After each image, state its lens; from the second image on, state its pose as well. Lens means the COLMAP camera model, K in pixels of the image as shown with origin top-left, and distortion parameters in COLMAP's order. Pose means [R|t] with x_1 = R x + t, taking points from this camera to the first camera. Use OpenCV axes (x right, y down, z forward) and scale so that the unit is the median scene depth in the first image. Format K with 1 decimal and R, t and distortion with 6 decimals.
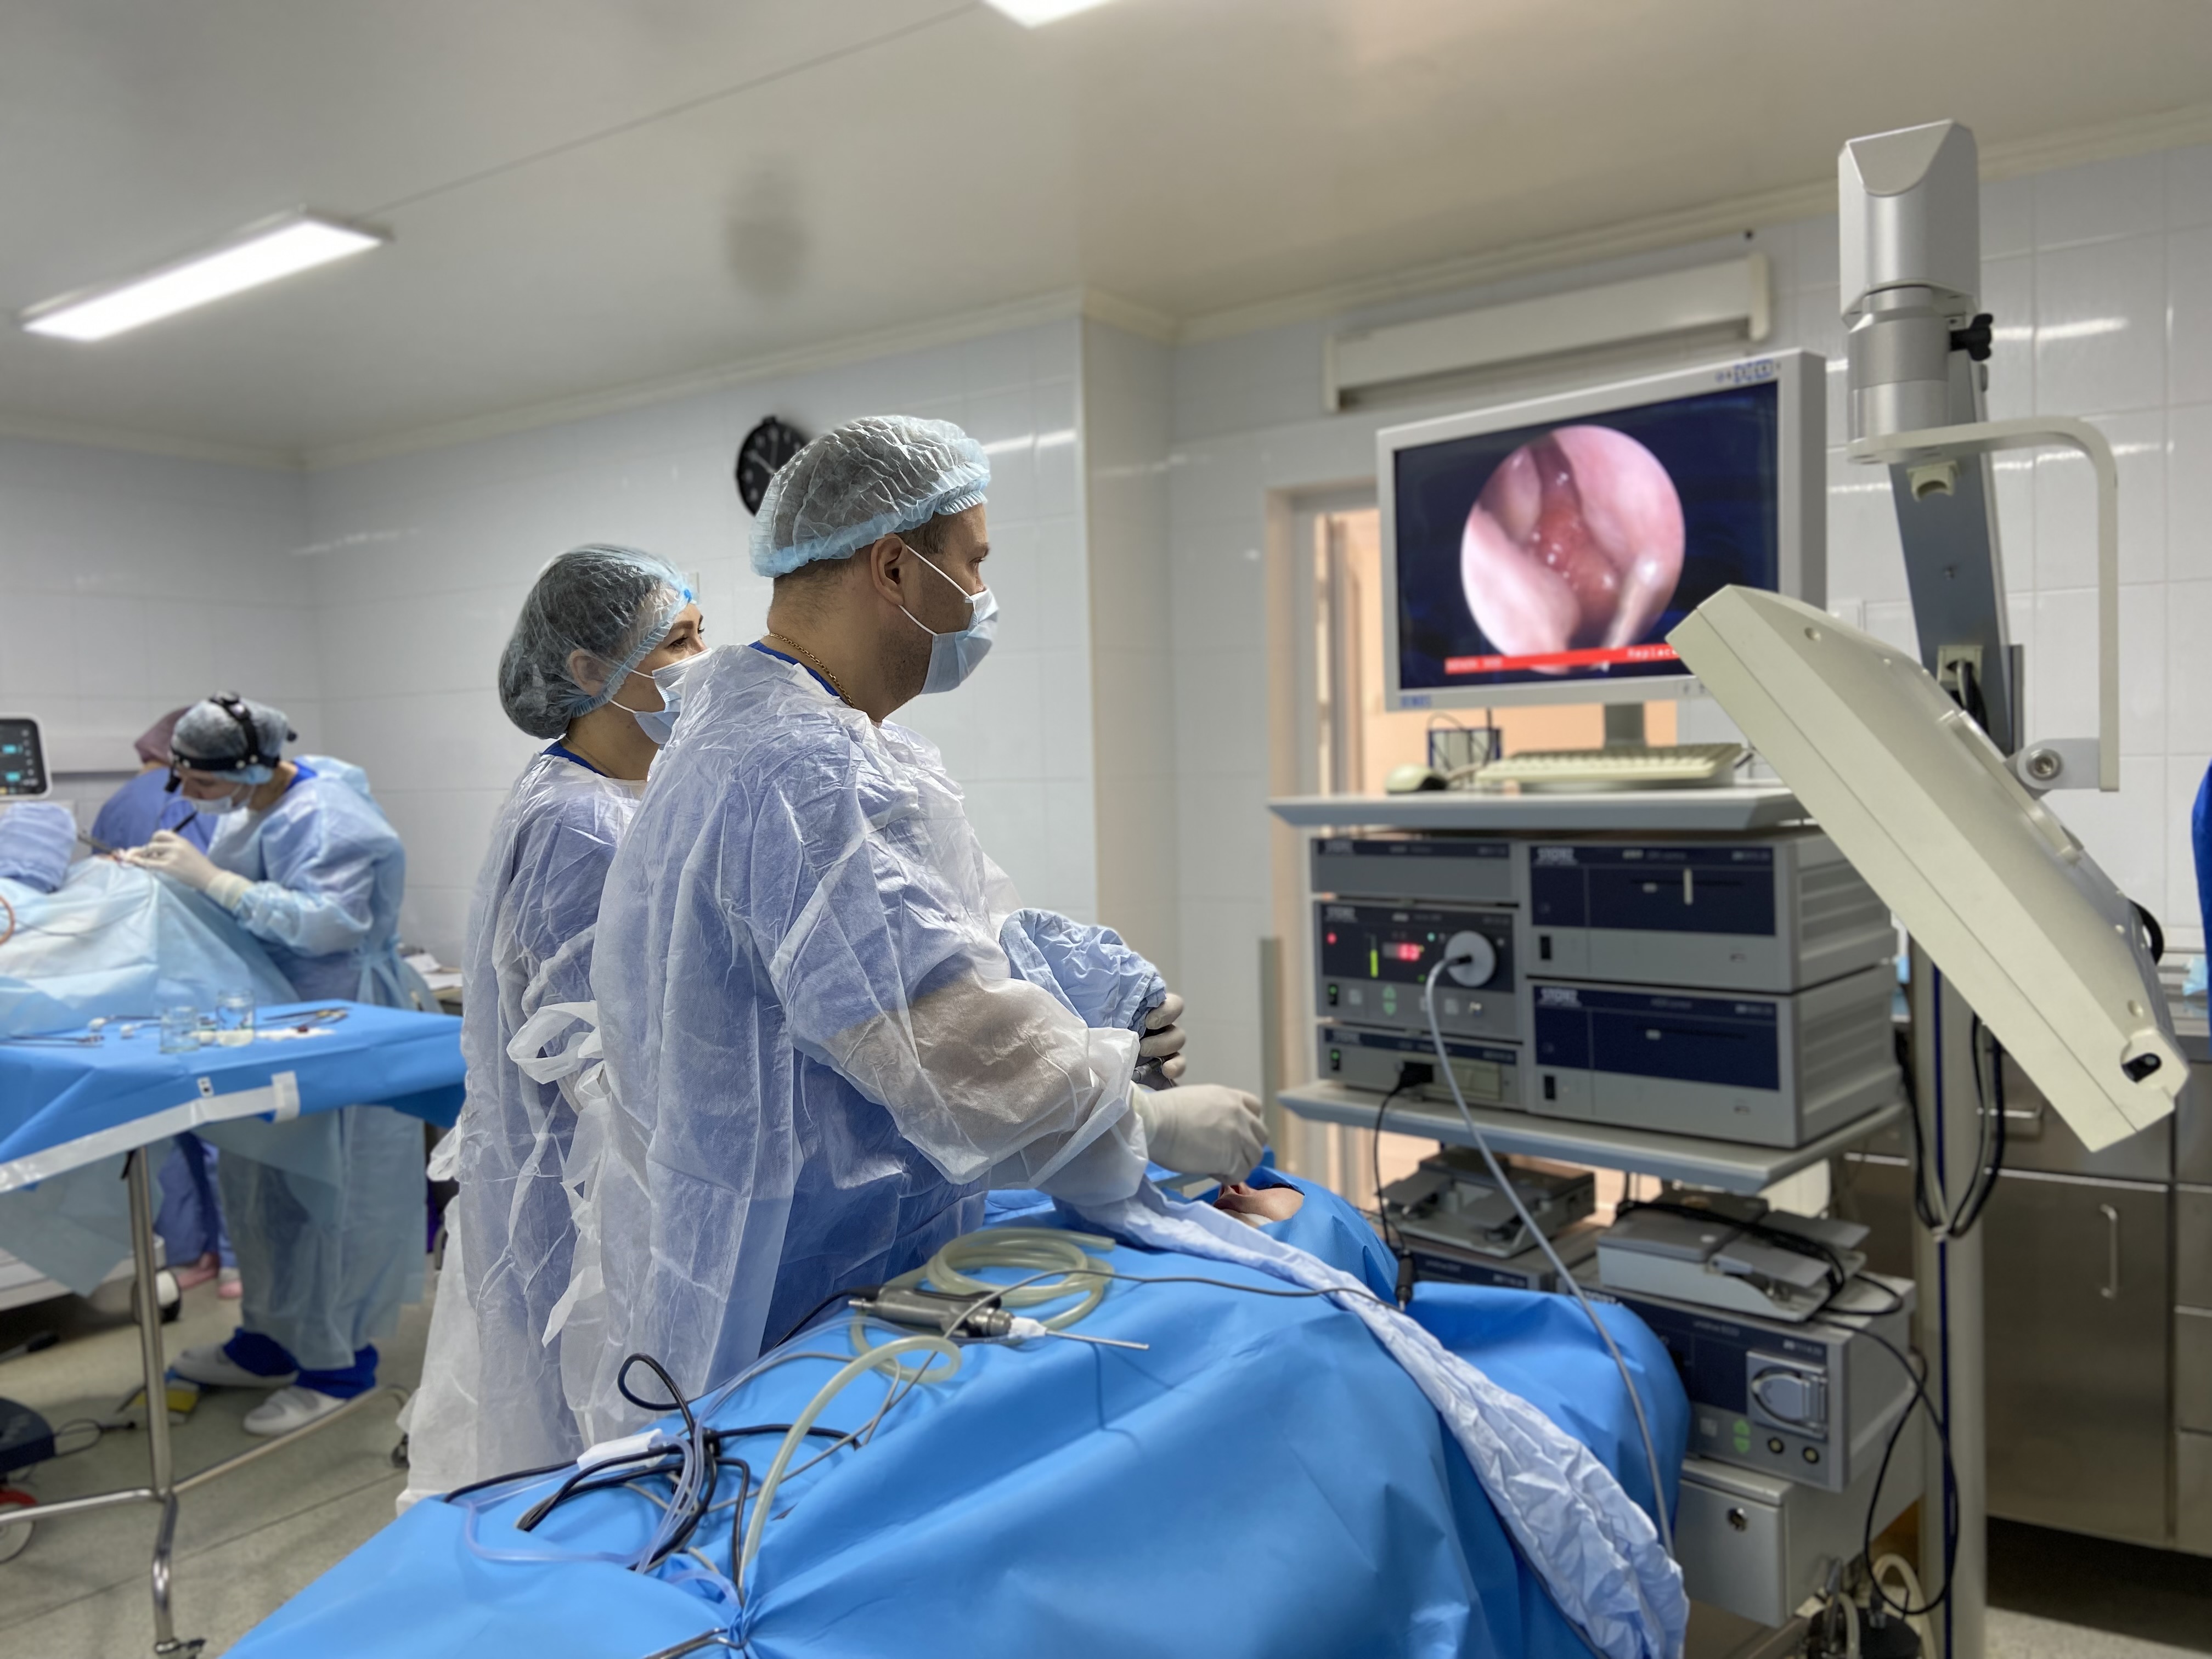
lens RADIAL K [[1859.2, 0, 1106.0], [0, 1859.2, 829.5], [0, 0, 1]] dist [0.130984, -0.204708]
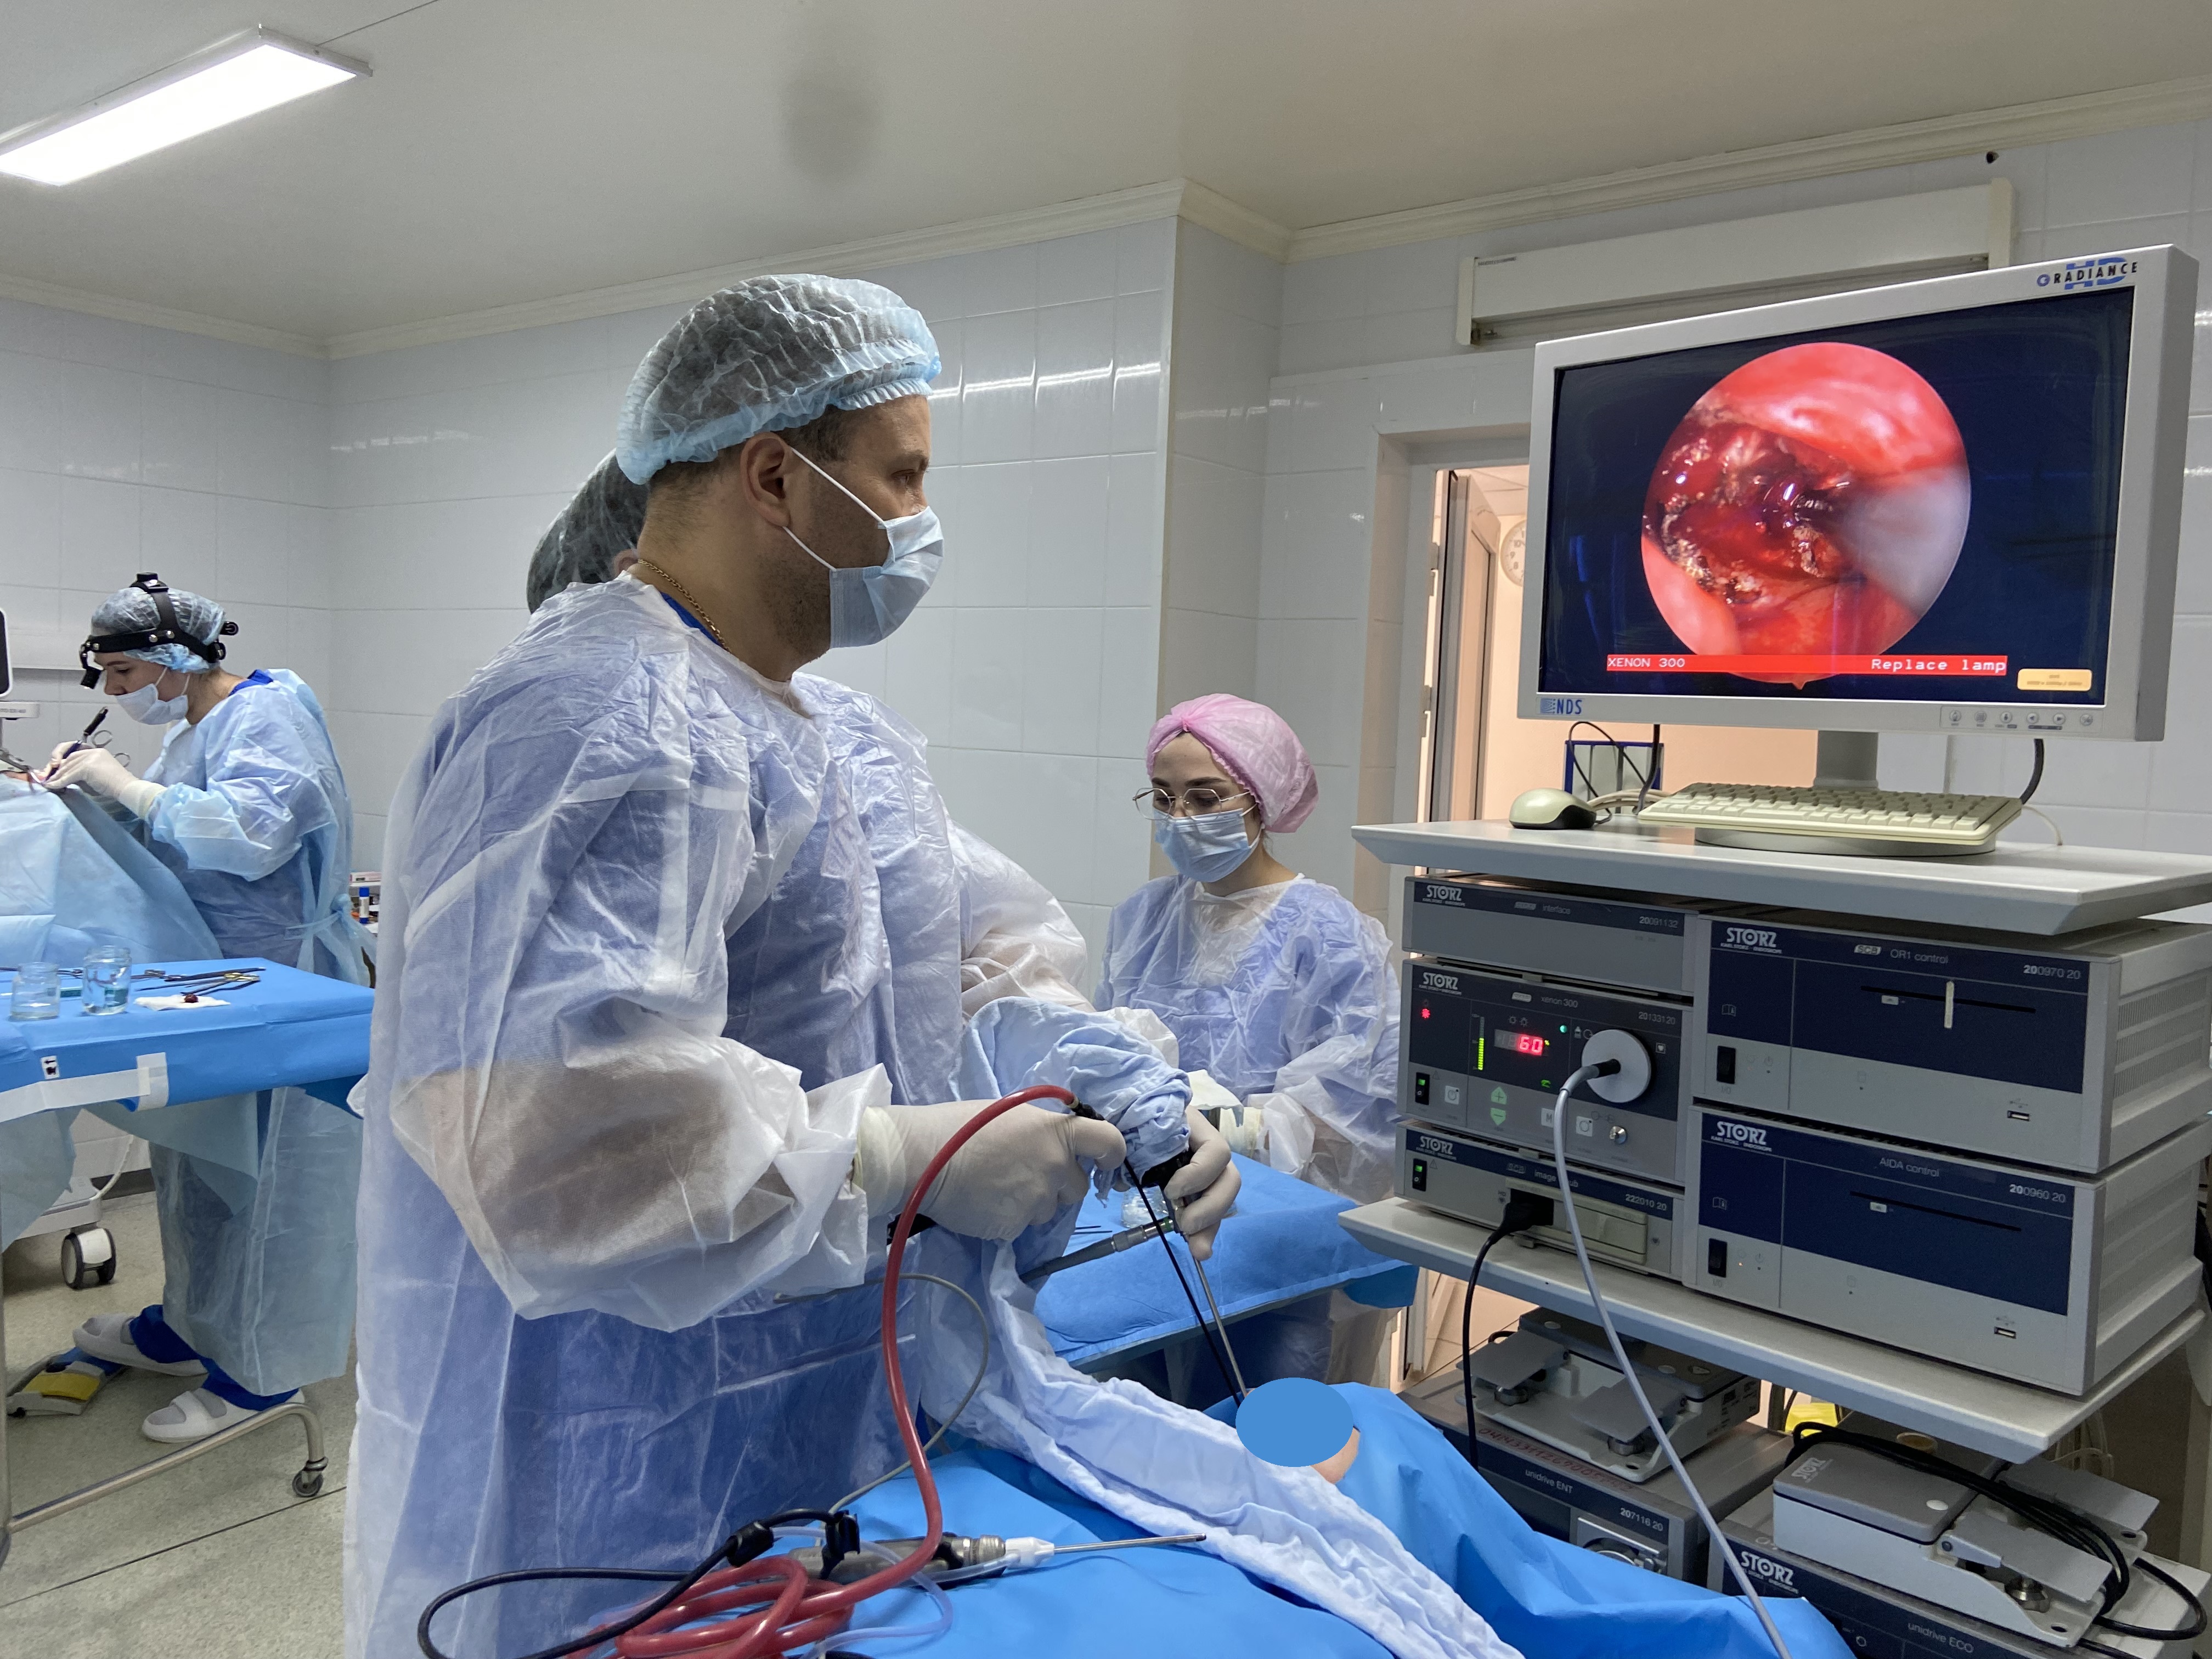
lens RADIAL K [[1859.2, 0, 1106.0], [0, 1859.2, 829.5], [0, 0, 1]] dist [0.130984, -0.204708]
pose [[0.996683, 0.069404, -0.042493, 0.019795], [-0.068389, 0.997348, 0.024909, -0.026849], [0.044109, -0.021920, 0.998786, 0.248950]]
